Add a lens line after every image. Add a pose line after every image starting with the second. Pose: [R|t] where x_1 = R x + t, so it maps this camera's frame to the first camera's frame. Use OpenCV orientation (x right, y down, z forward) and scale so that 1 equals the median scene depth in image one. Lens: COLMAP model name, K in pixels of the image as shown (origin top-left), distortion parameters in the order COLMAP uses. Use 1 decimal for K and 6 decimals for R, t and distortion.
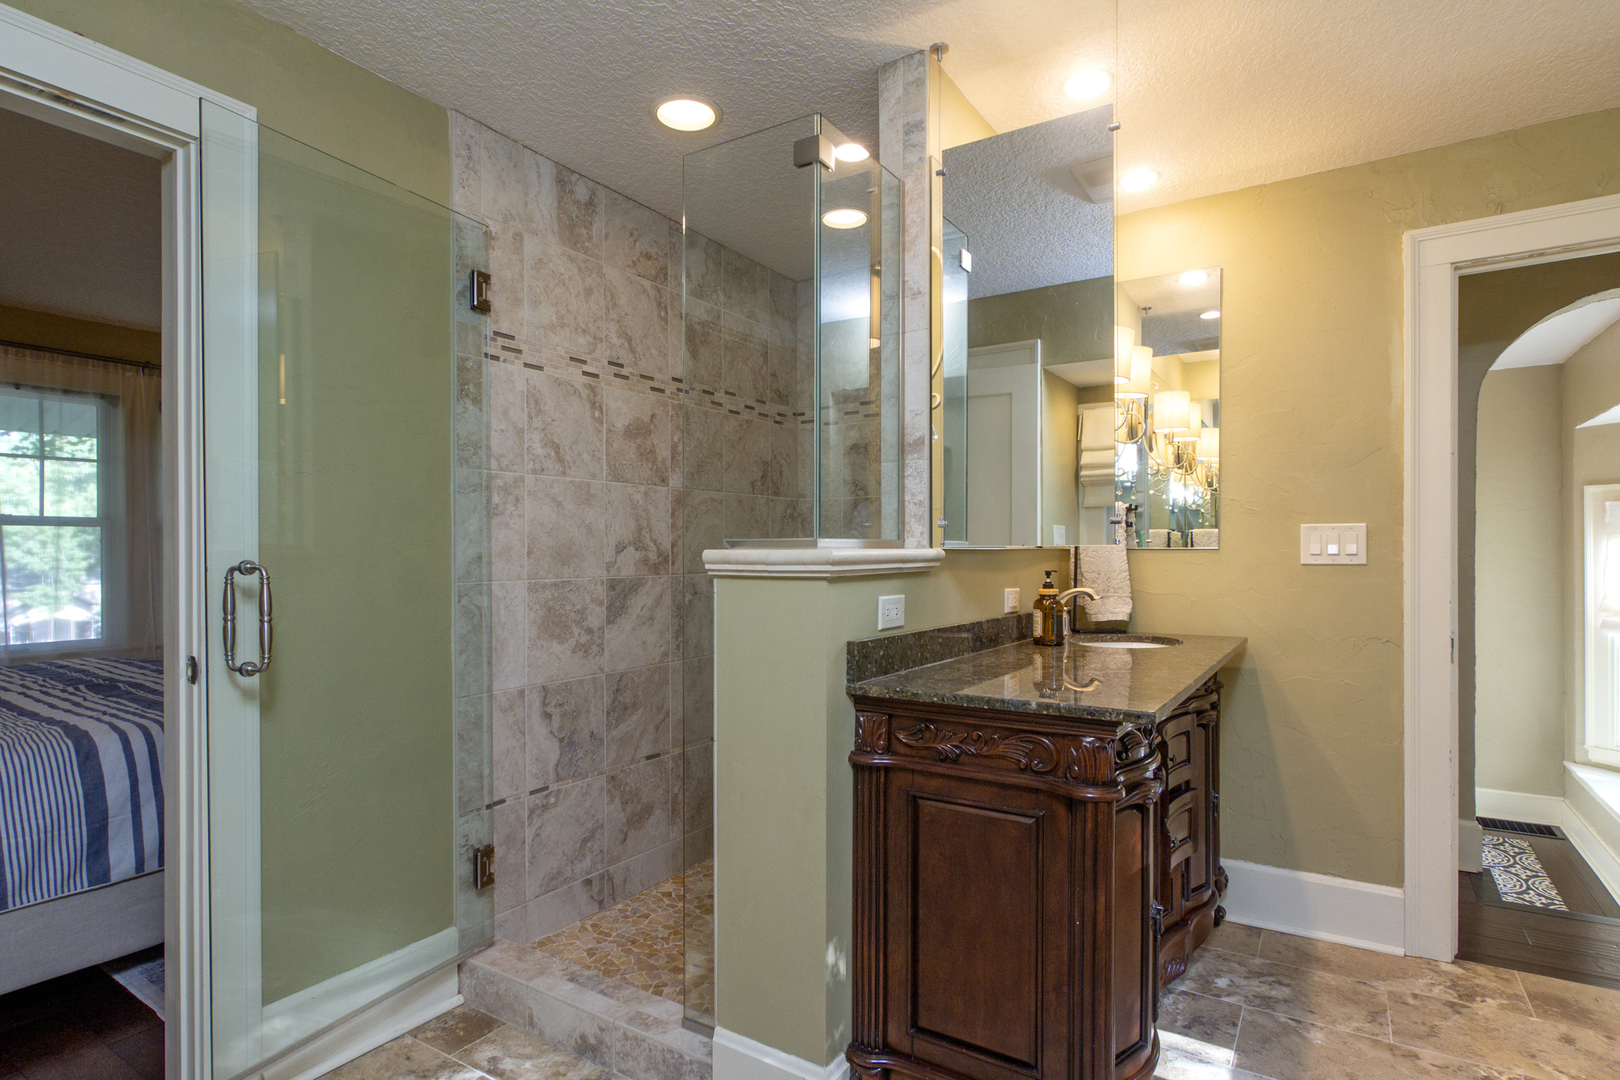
lens RADIAL K [[837.5, 0, 810.1], [0, 837.5, 548.6], [0, 0, 1]] dist [-0.000758, -0.000120]
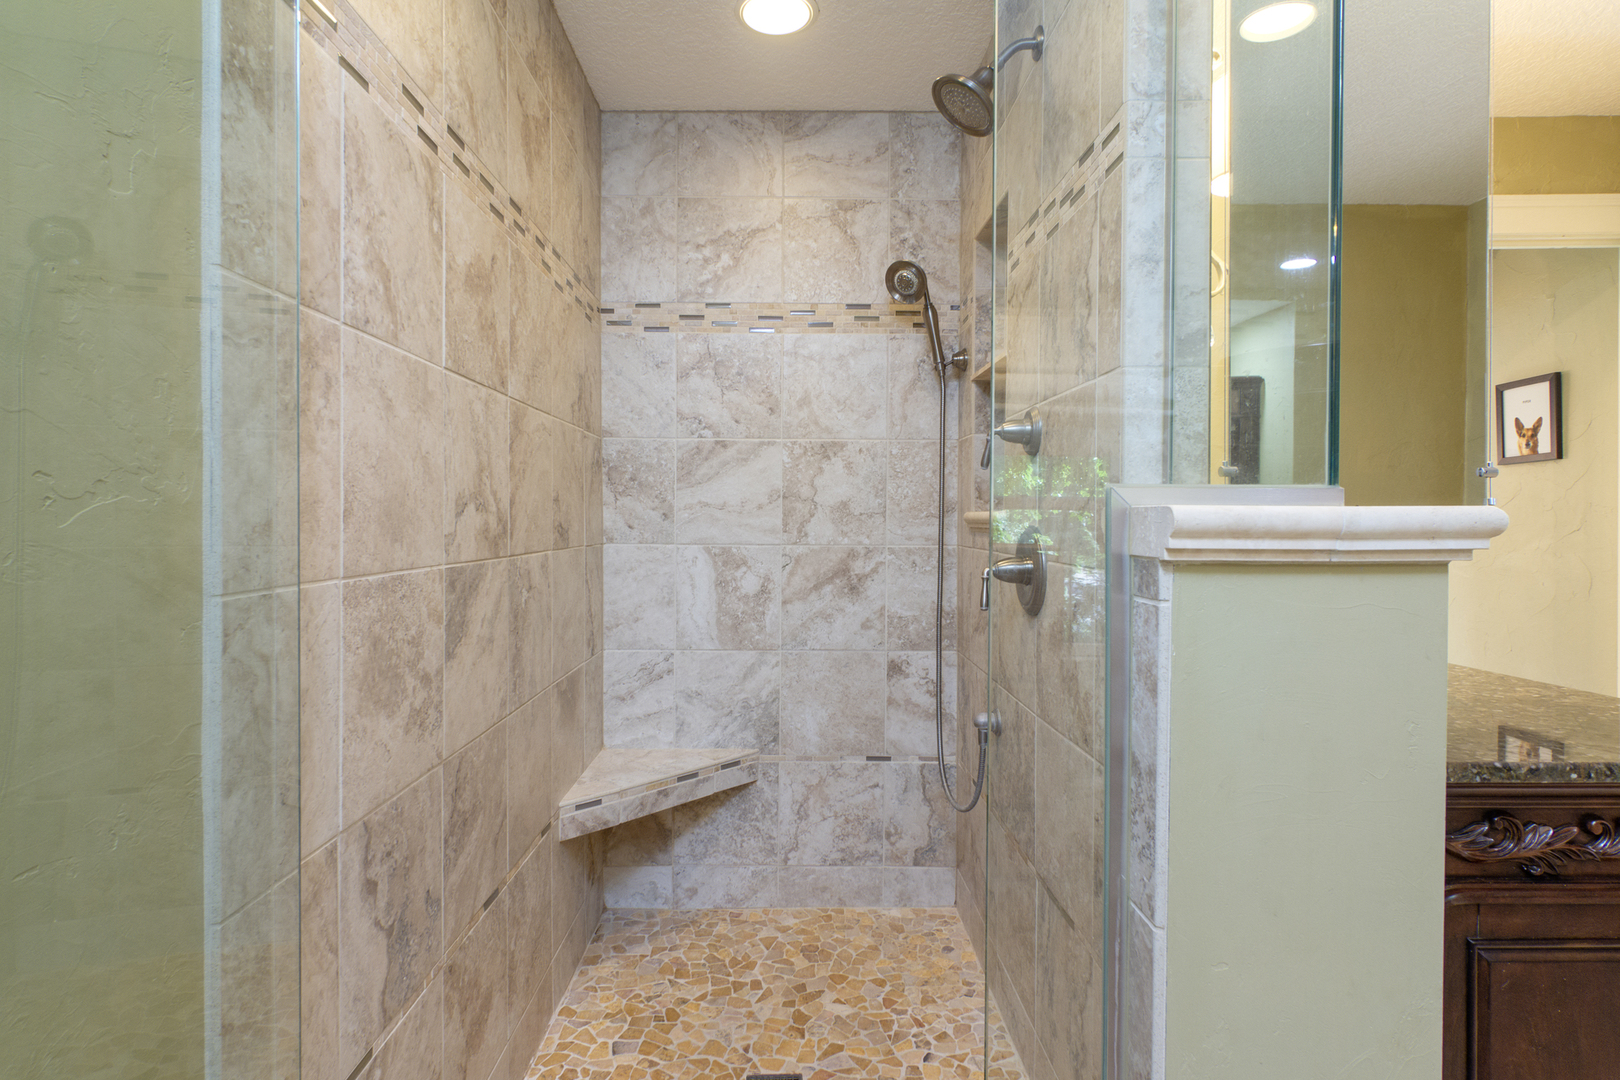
lens RADIAL K [[851.0, 0, 806.9], [0, 851.0, 520.9], [0, 0, 1]] dist [-0.000550, 0.000240]
pose [[0.830564, 0.005109, 0.556899, -0.363071], [-0.007454, 0.999970, 0.001945, 0.006182], [-0.556873, -0.005767, 0.830578, 0.494200]]
